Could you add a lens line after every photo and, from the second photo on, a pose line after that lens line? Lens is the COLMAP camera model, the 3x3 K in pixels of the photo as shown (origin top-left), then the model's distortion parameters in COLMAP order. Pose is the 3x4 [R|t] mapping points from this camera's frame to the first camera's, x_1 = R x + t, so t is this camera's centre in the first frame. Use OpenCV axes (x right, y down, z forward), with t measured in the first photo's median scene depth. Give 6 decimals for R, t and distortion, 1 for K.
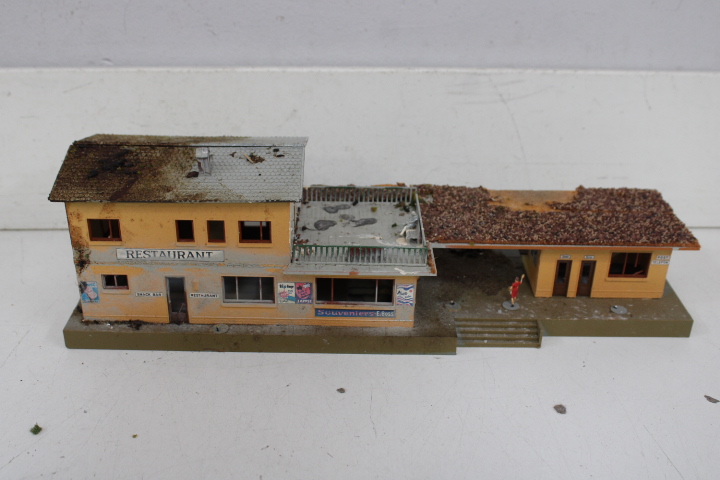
lens RADIAL K [[803.3, 0, 360.3], [0, 803.3, 241.9], [0, 0, 1]] dist [-0.082748, 0.000000]
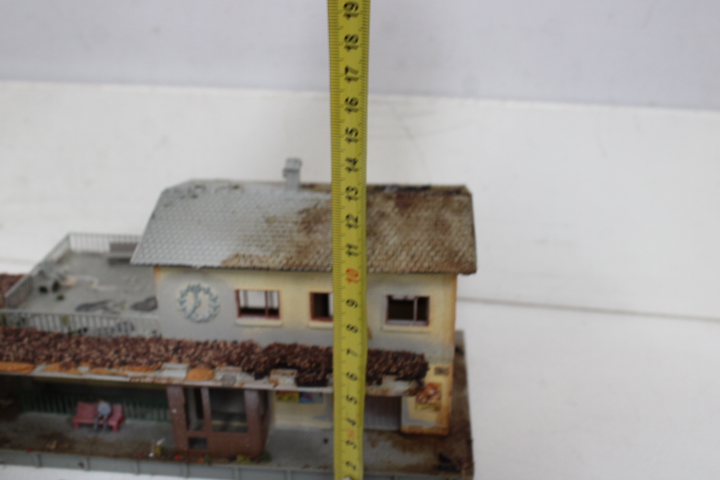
lens RADIAL K [[803.3, 0, 346.9], [0, 803.3, 230.6], [0, 0, 1]] dist [-0.082748, 0.000000]
pose [[0.975643, 0.069047, -0.208215, 0.301537], [-0.084230, 0.994328, -0.064945, -0.026135], [0.202549, 0.080901, 0.975925, 0.217944]]
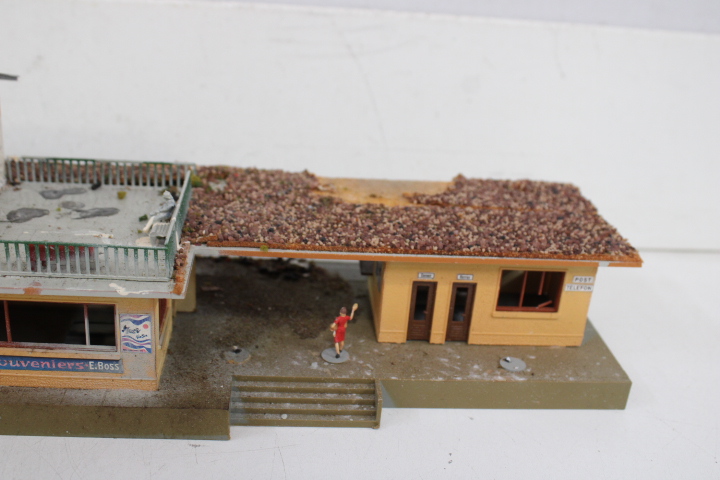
lens RADIAL K [[803.3, 0, 358.4], [0, 803.3, 239.0], [0, 0, 1]] dist [-0.082748, 0.000000]
pose [[0.995169, 0.022413, 0.095579, 0.126324], [-0.015628, 0.997343, -0.071147, 0.030274], [-0.096920, 0.069309, 0.992876, 0.341810]]
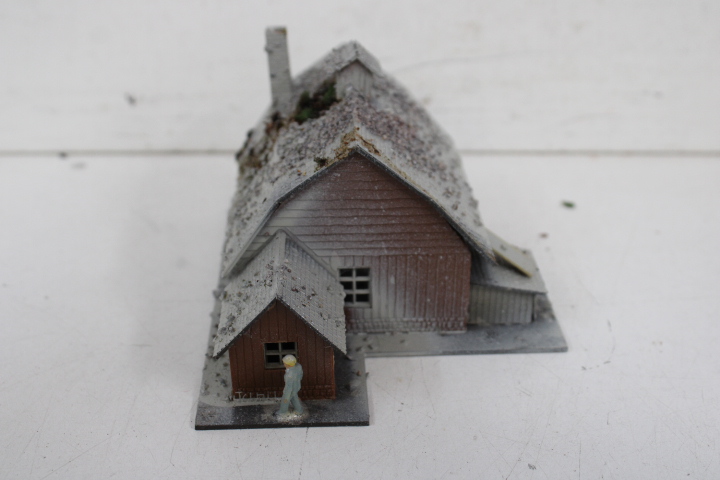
lens RADIAL K [[947.6, 0, 359.0], [0, 947.6, 236.2], [0, 0, 1]] dist [-0.059794, 0.000000]
pose [[0.998456, 0.006632, -0.055159, -0.310250], [-0.006389, 0.999969, 0.004589, 0.048091], [0.055188, -0.004230, 0.998467, 0.289719]]
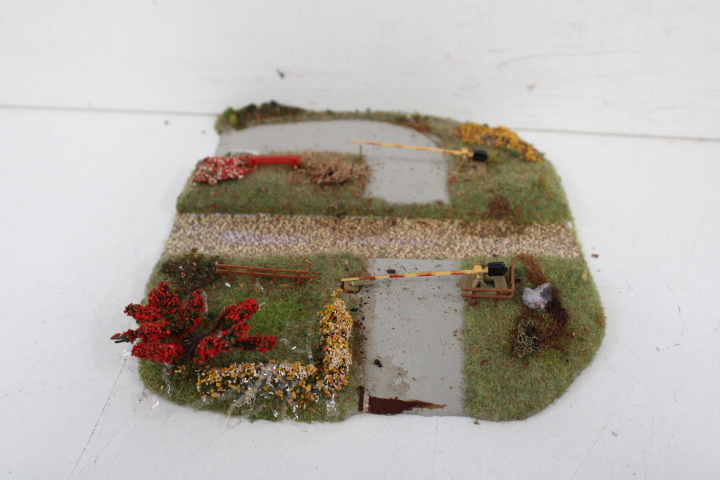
lens RADIAL K [[849.2, 0, 357.1], [0, 849.2, 239.7], [0, 0, 1]] dist [-0.060534, 0.000000]
pose [[0.989852, 0.072354, -0.122306, -0.353482], [-0.053542, 0.987137, 0.150647, -0.026749], [0.131632, -0.142570, 0.980993, 0.229843]]
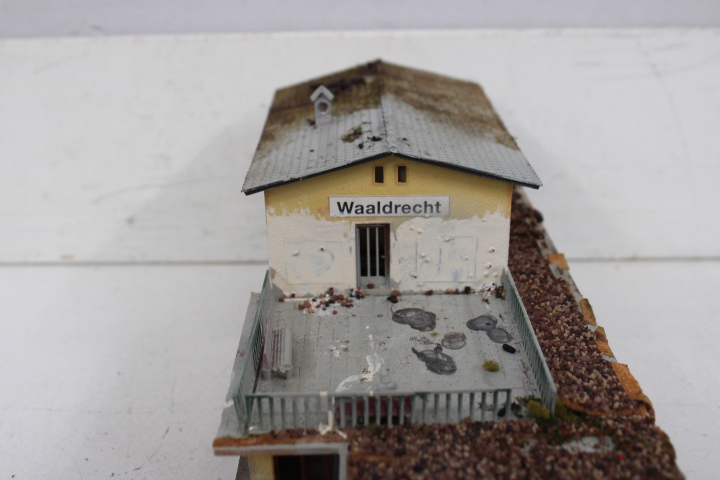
lens RADIAL K [[803.3, 0, 357.5], [0, 803.3, 234.5], [0, 0, 1]] dist [-0.082748, 0.000000]
pose [[0.997082, -0.007321, -0.075982, -0.029151], [0.002426, 0.997926, -0.064321, 0.004809], [0.076295, 0.063949, 0.995032, 0.320342]]
